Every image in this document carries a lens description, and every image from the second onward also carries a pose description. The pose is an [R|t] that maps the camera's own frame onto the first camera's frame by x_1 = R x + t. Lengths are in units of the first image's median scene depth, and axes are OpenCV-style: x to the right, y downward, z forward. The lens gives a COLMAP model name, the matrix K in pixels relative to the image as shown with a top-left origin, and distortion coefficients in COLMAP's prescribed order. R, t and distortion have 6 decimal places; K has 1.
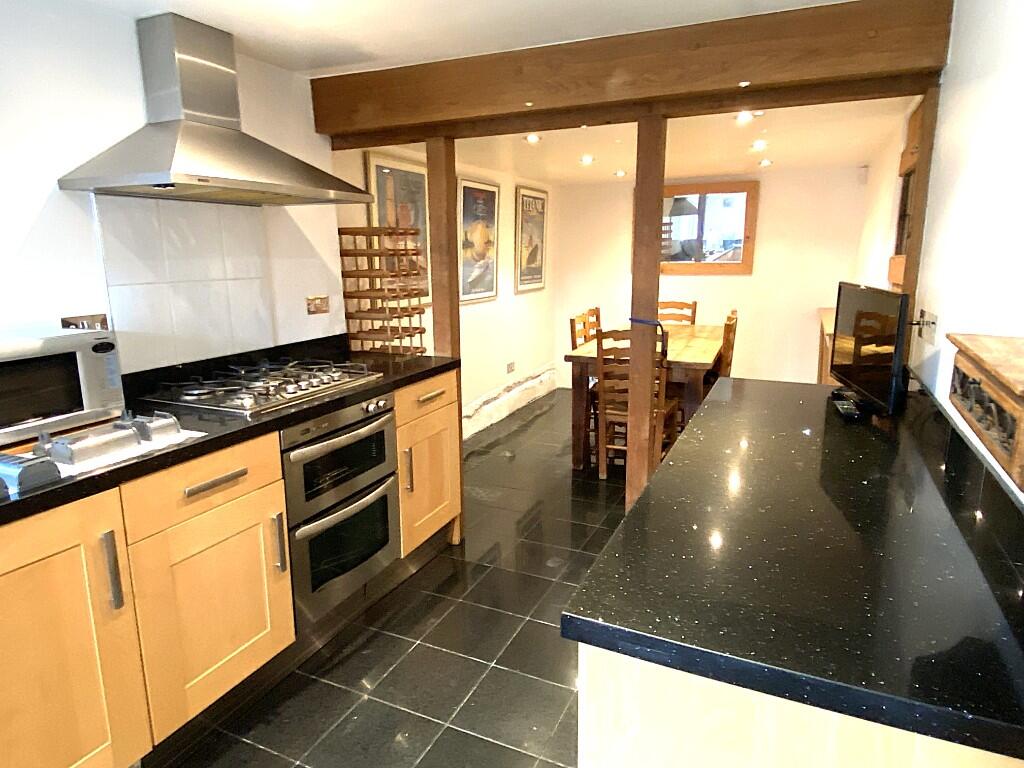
lens RADIAL K [[631.3, 0, 511.2], [0, 631.3, 382.3], [0, 0, 1]] dist [0.001425, 0.000073]
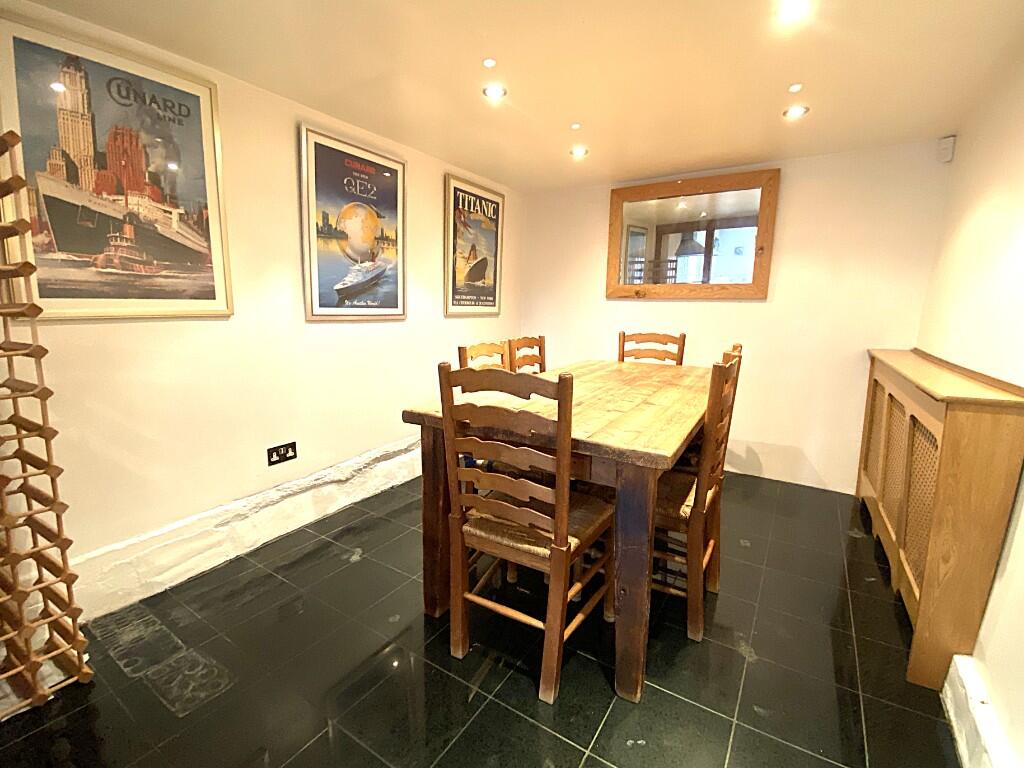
lens RADIAL K [[465.6, 0, 513.1], [0, 465.6, 381.8], [0, 0, 1]] dist [-0.001067, -0.000149]
pose [[0.991931, 0.047201, -0.117661, 0.179457], [-0.052360, 0.997780, -0.041146, -0.044482], [0.115458, 0.046975, 0.992201, 0.493676]]
